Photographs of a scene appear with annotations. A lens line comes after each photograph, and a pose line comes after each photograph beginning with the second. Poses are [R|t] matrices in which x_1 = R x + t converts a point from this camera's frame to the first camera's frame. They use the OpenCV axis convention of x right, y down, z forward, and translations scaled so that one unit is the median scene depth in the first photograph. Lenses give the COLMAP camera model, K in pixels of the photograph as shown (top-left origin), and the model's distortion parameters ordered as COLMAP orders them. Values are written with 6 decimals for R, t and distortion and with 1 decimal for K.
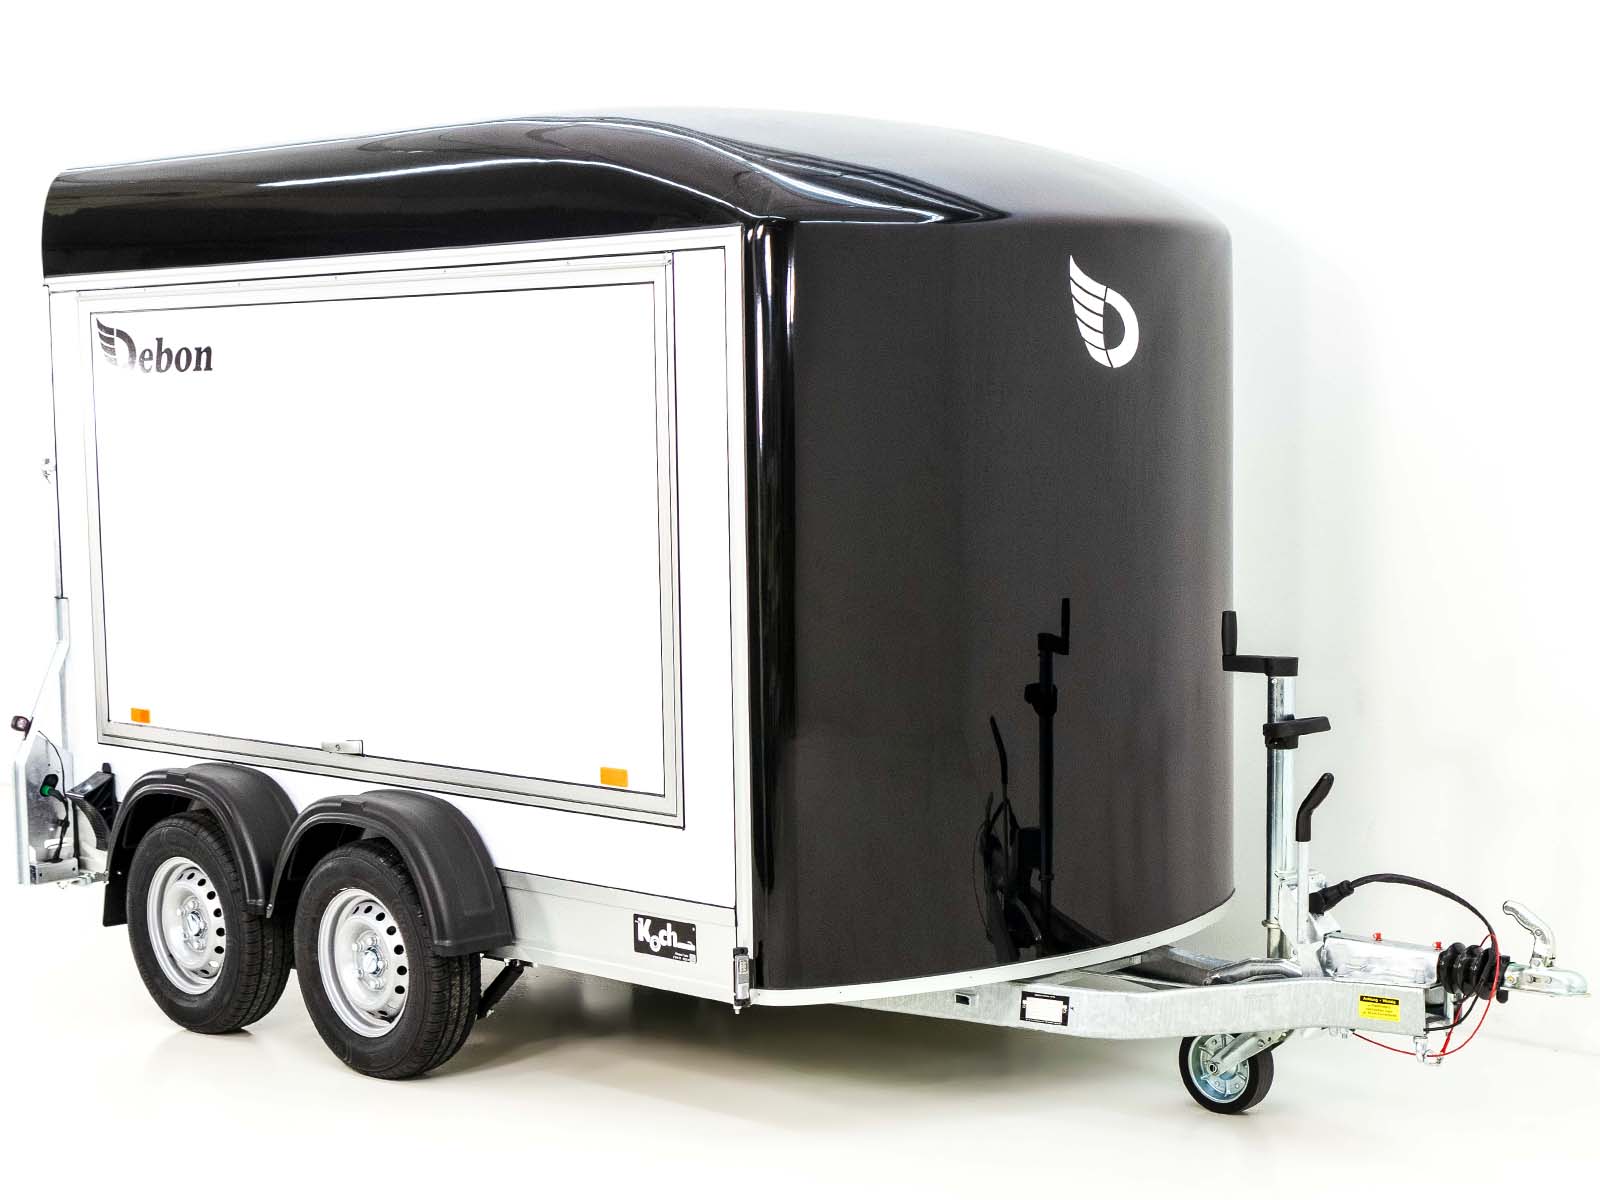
lens RADIAL K [[2150.4, 0, 800.0], [0, 2150.4, 600.0], [0, 0, 1]] dist [-0.001360, -0.028693]
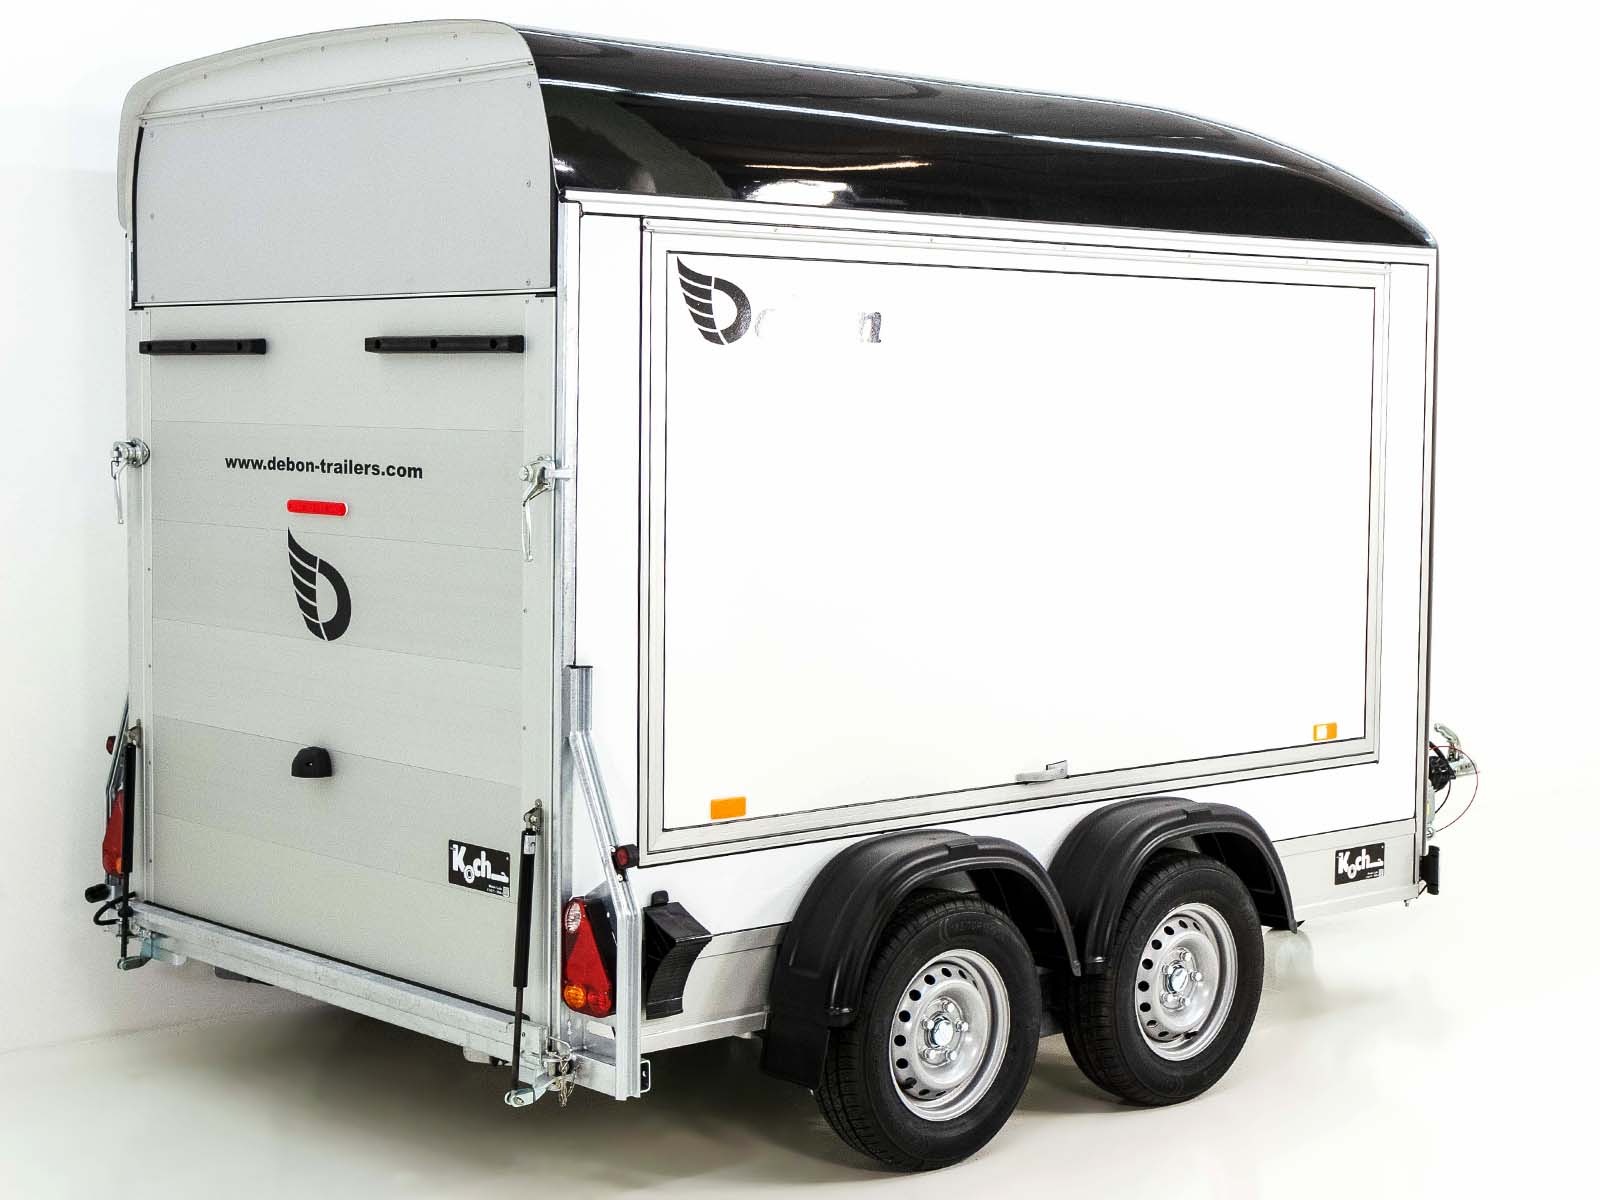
lens RADIAL K [[2558.4, 0, 800.0], [0, 2558.4, 600.0], [0, 0, 1]] dist [0.030018, -0.067285]
pose [[0.205469, -0.059810, 0.976834, -1.380194], [0.084886, 0.995458, 0.043095, -0.062751], [-0.974975, 0.074065, 0.209613, 0.951300]]
